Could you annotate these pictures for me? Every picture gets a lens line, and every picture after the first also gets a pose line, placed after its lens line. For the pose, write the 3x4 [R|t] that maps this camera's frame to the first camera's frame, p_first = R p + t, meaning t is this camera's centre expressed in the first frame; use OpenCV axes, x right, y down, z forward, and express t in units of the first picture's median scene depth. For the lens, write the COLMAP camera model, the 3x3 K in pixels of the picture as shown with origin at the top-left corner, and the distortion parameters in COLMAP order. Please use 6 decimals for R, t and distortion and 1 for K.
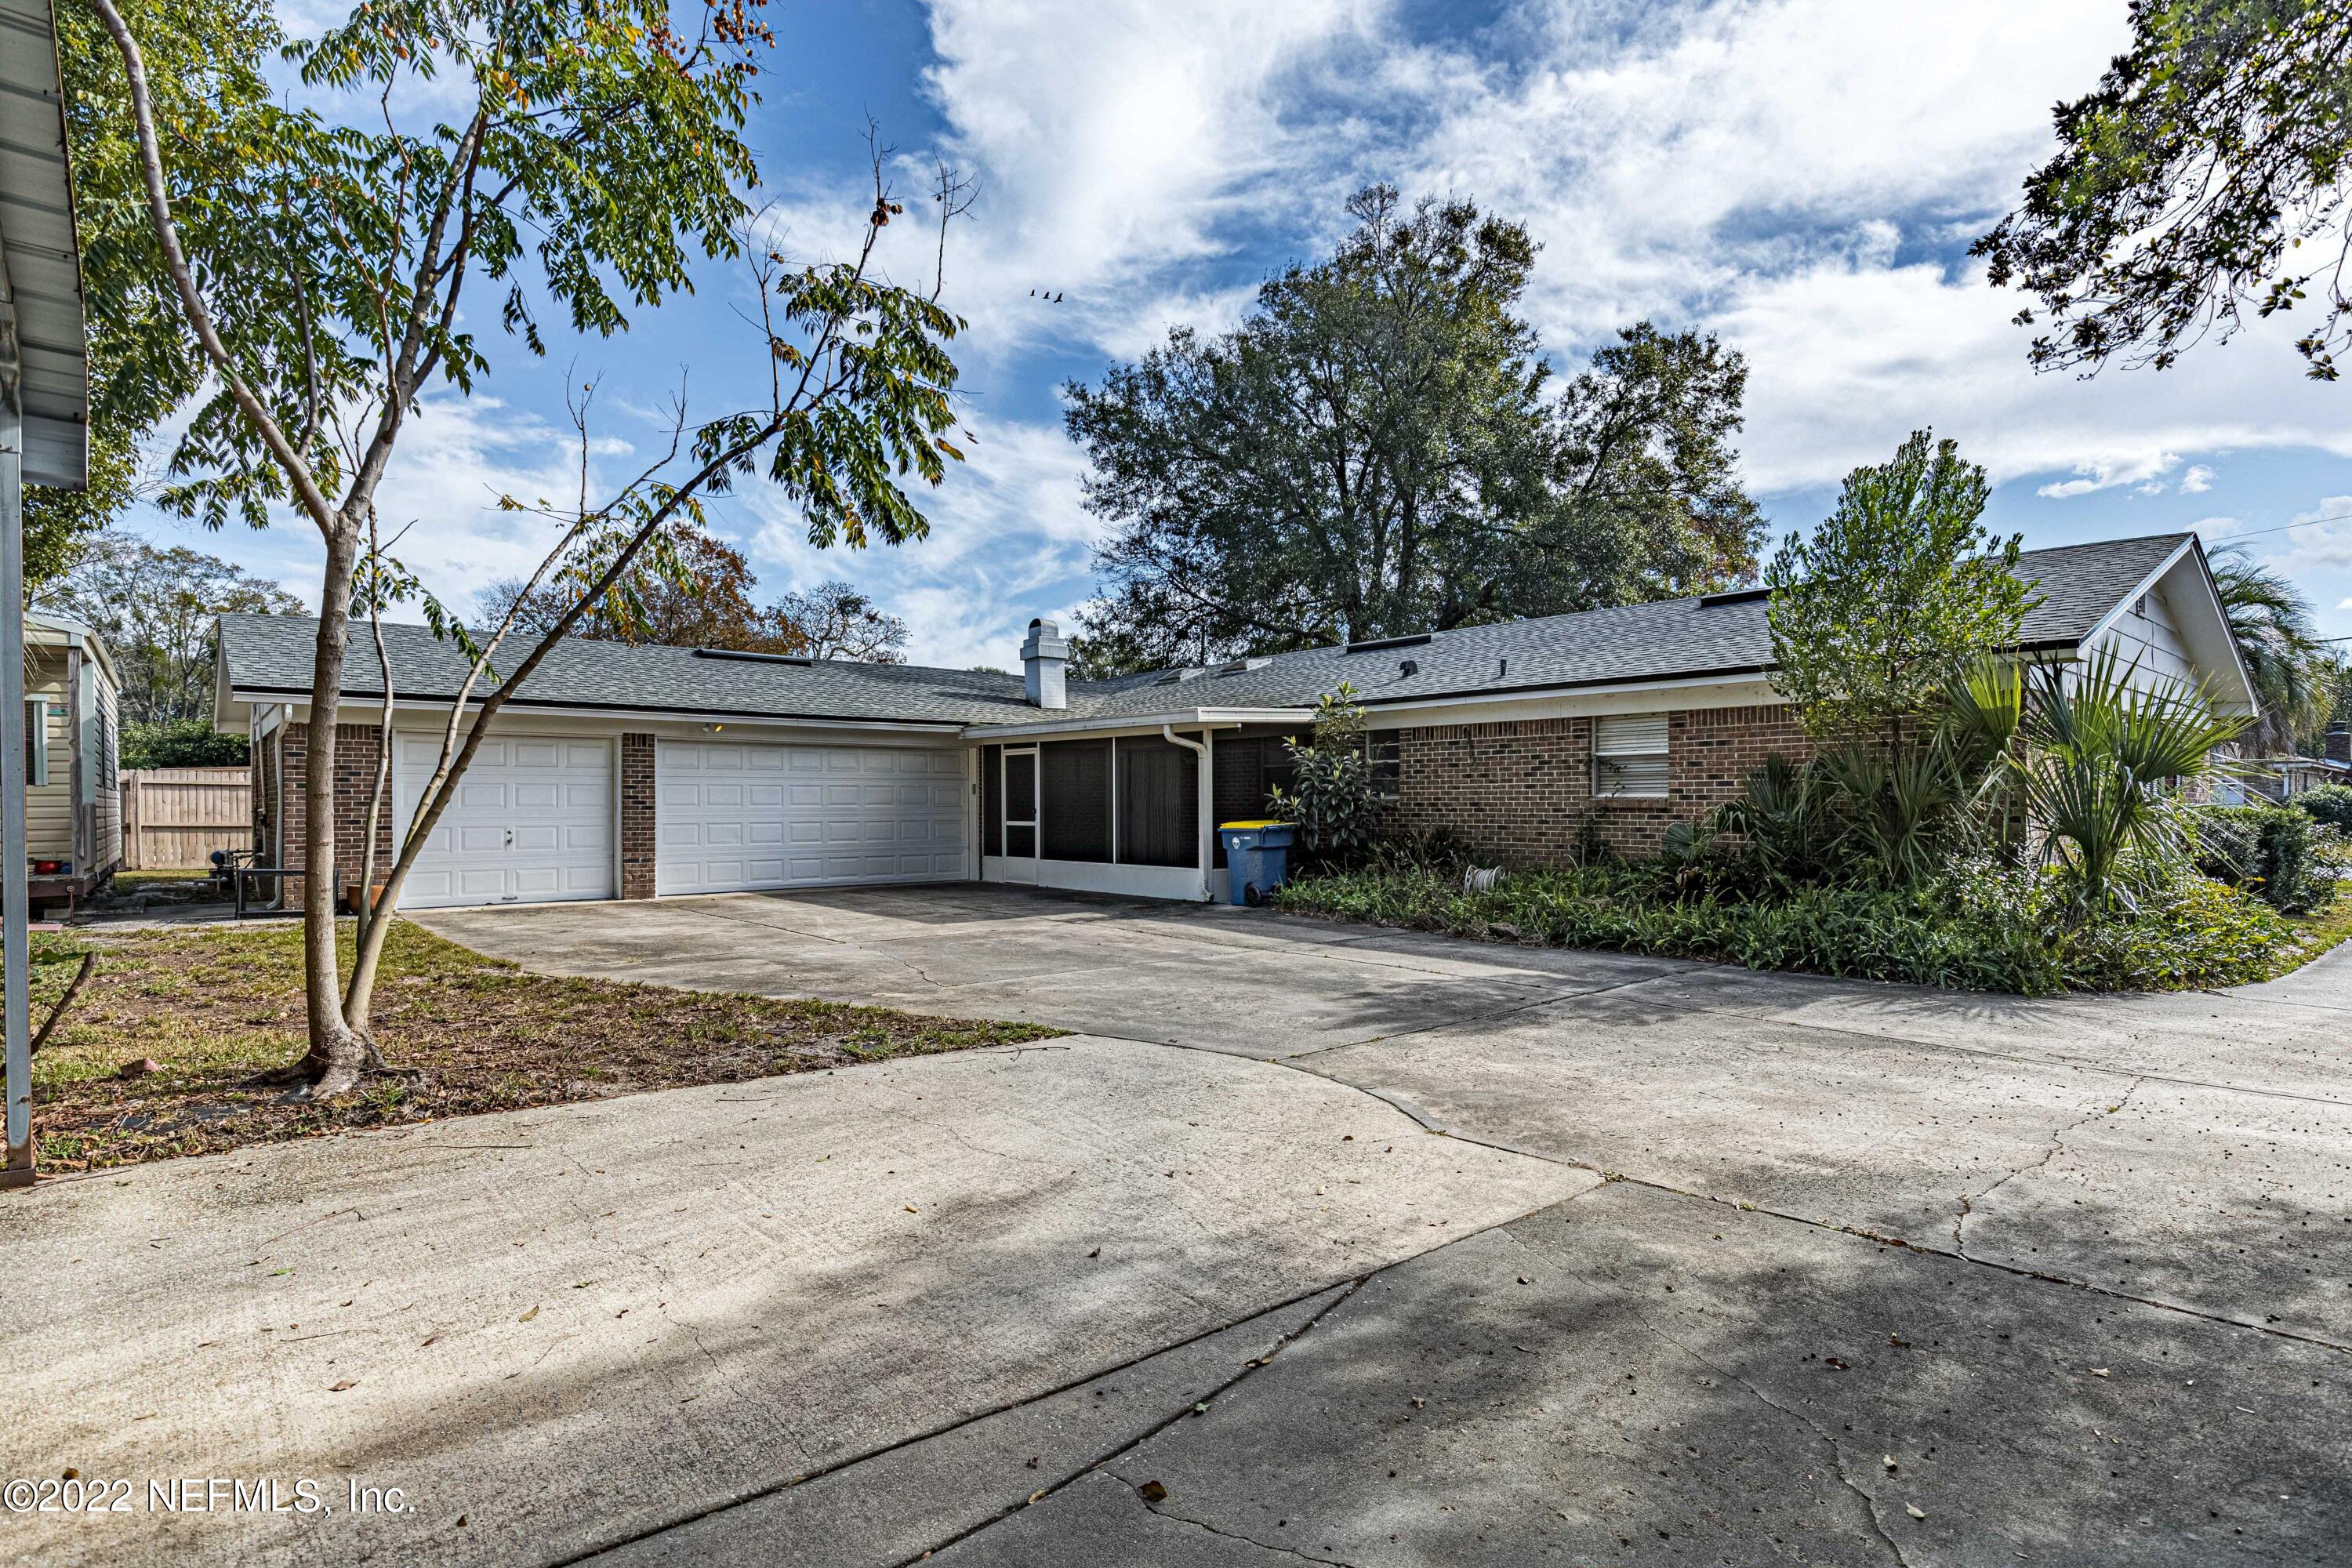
lens RADIAL K [[1176.0, 0, 1181.3], [0, 1176.0, 801.1], [0, 0, 1]] dist [0.001950, 0.000090]
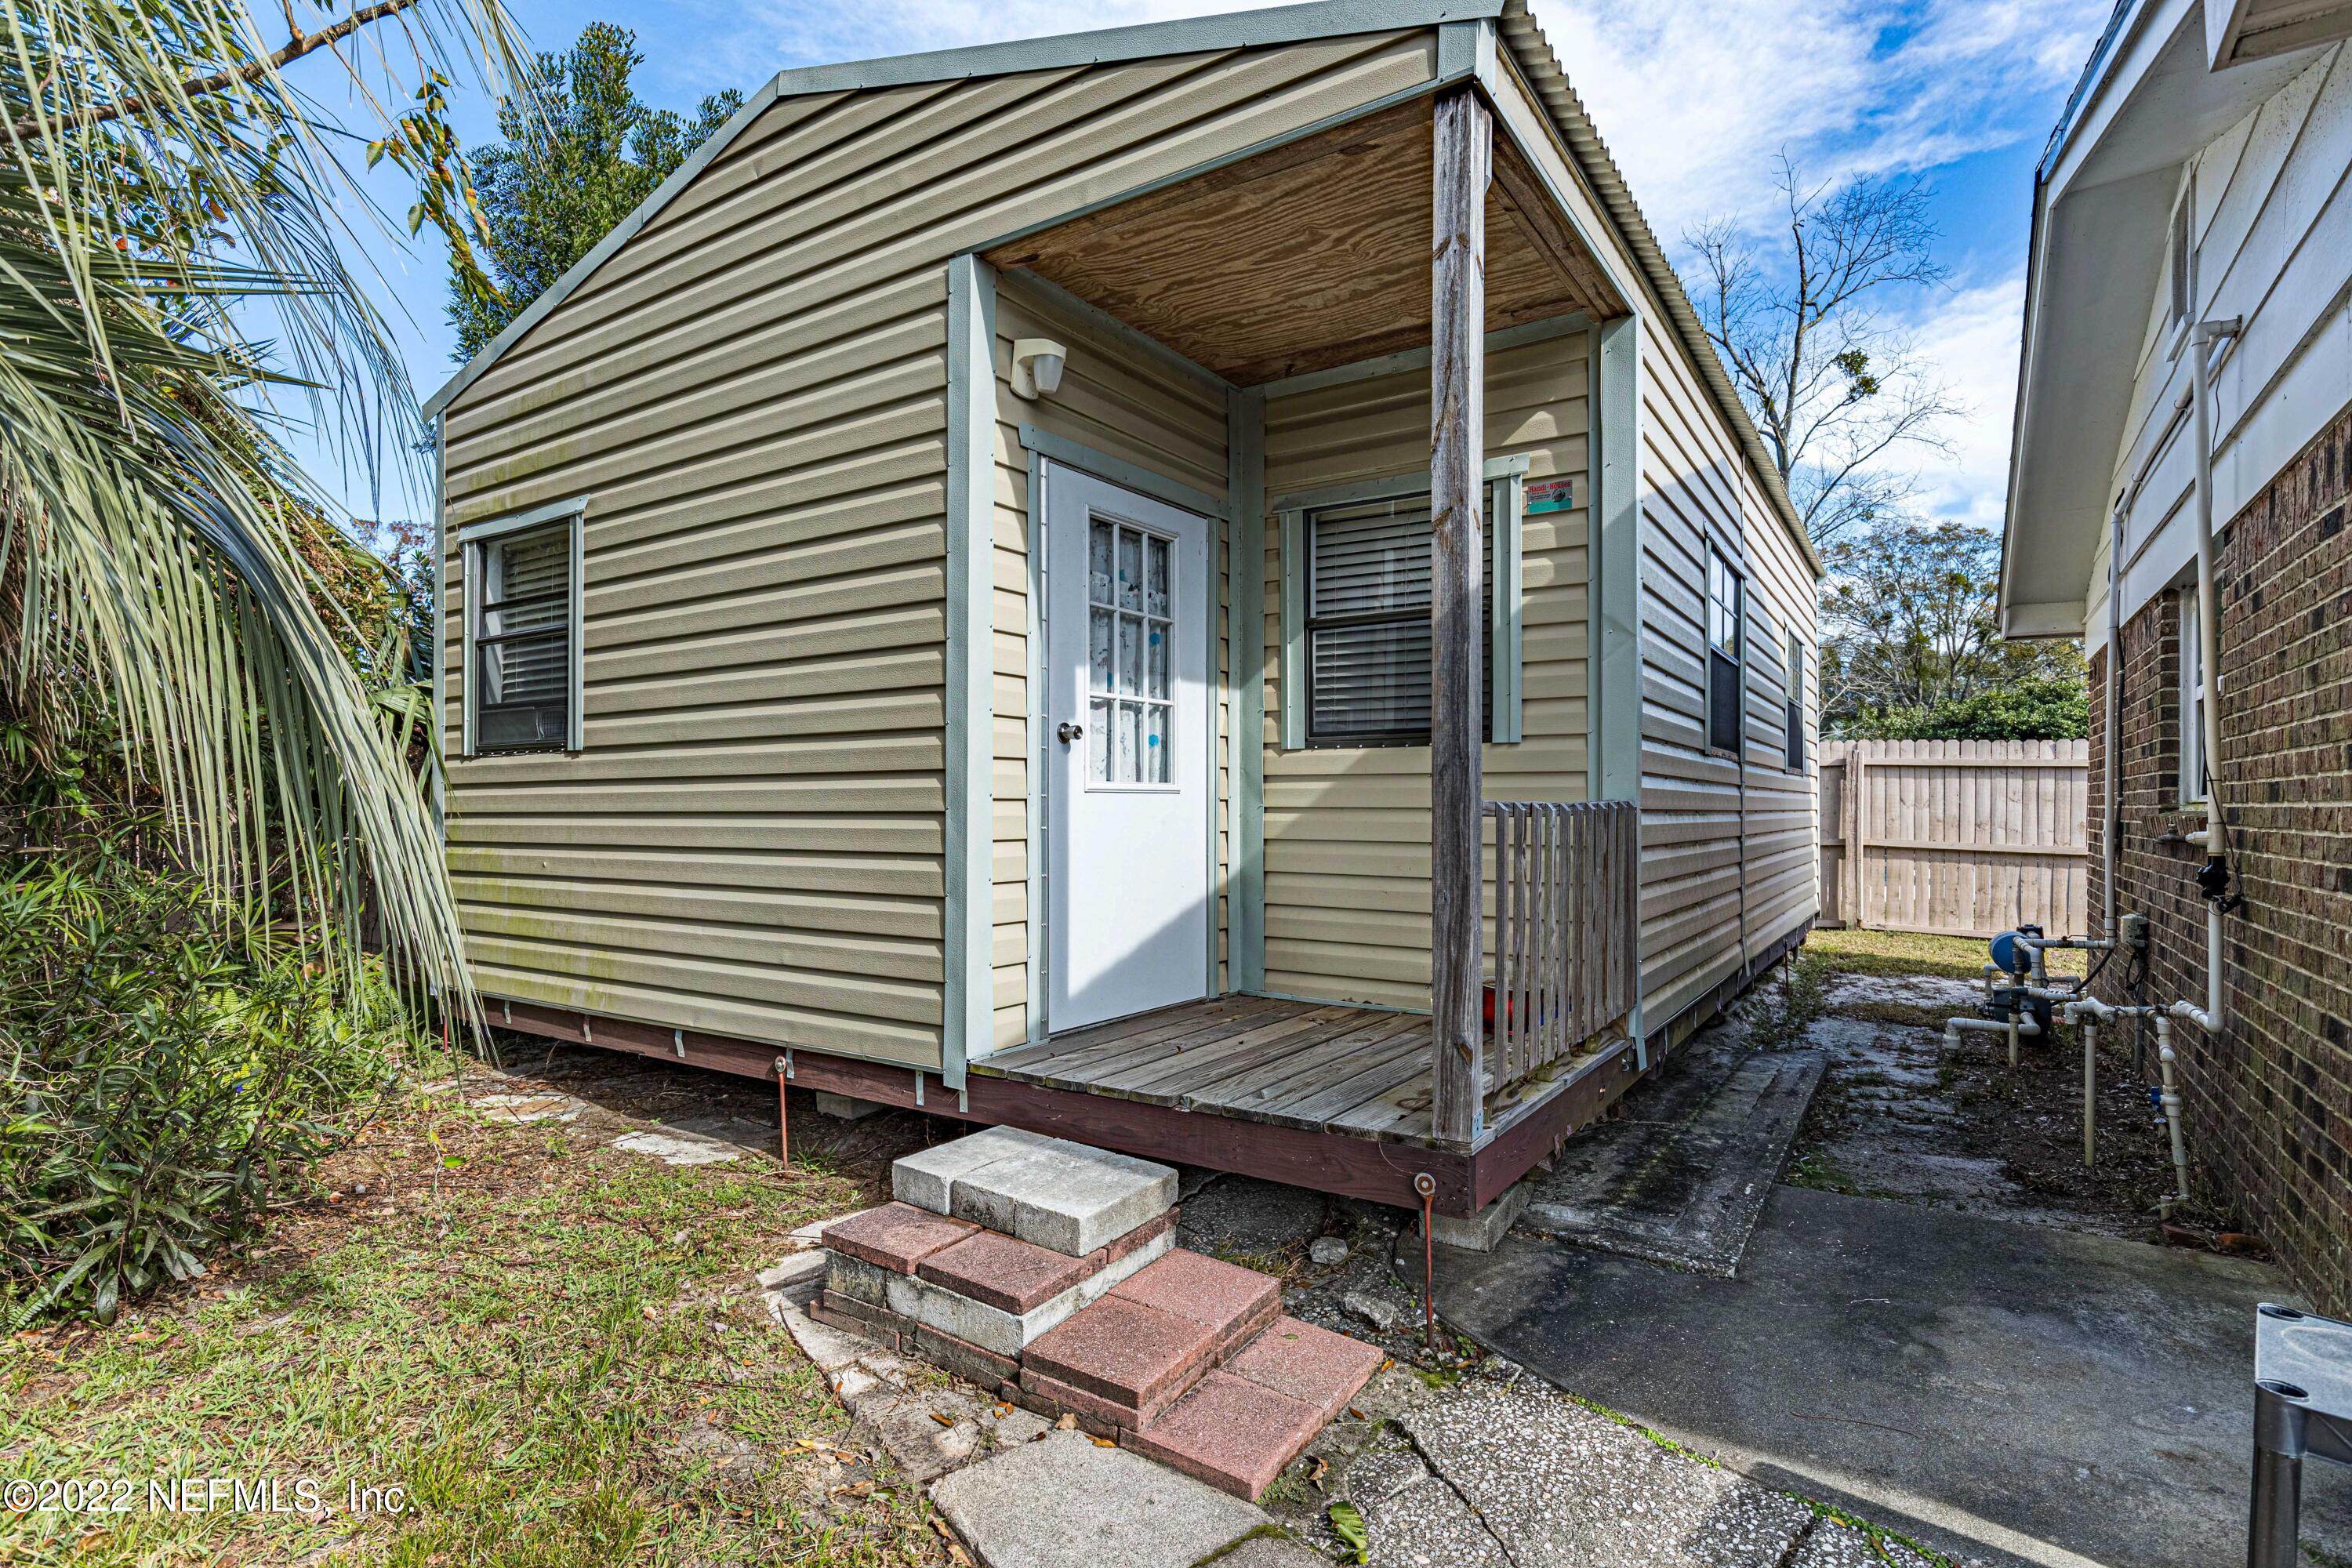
lens RADIAL K [[1176.0, 0, 1173.7], [0, 1176.0, 801.3], [0, 0, 1]] dist [0.001950, 0.000090]
pose [[0.281024, 0.008379, -0.959664, -0.454880], [-0.009046, 0.999941, 0.006082, 0.000724], [0.959658, 0.006972, 0.281083, 0.544677]]
